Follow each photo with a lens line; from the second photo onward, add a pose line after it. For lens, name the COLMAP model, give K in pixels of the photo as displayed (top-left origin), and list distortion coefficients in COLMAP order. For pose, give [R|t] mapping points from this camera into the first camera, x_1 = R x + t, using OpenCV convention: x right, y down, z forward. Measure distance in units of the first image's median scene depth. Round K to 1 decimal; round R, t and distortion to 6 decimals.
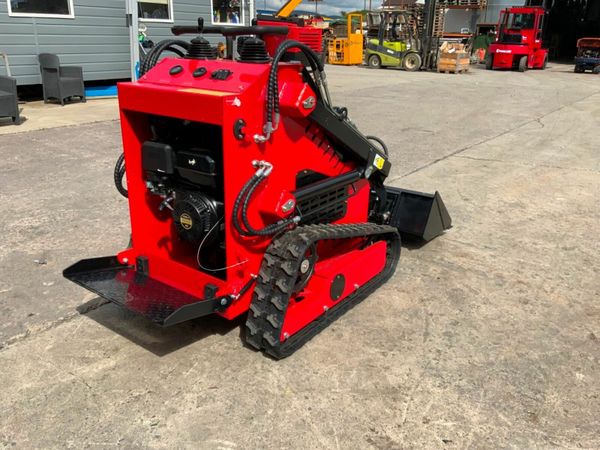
lens RADIAL K [[502.3, 0, 292.4], [0, 502.3, 233.2], [0, 0, 1]] dist [0.049560, -0.104626]
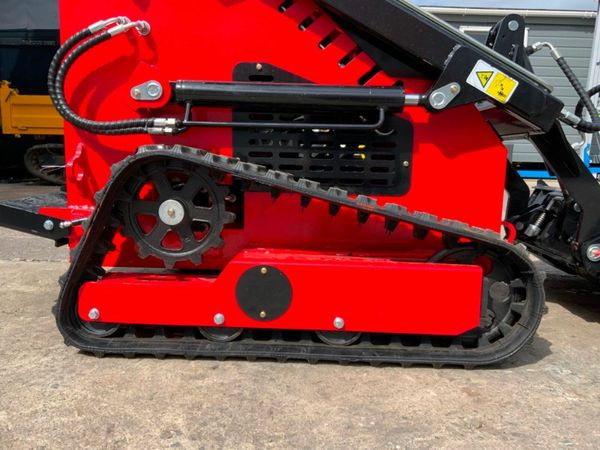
lens RADIAL K [[509.1, 0, 300.3], [0, 509.1, 222.3], [0, 0, 1]] dist [-0.007973, -0.011767]
pose [[0.560391, 0.108264, -0.821122, 0.275103], [-0.303605, 0.949259, -0.082042, 0.038755], [0.770575, 0.295273, 0.564825, 0.392298]]
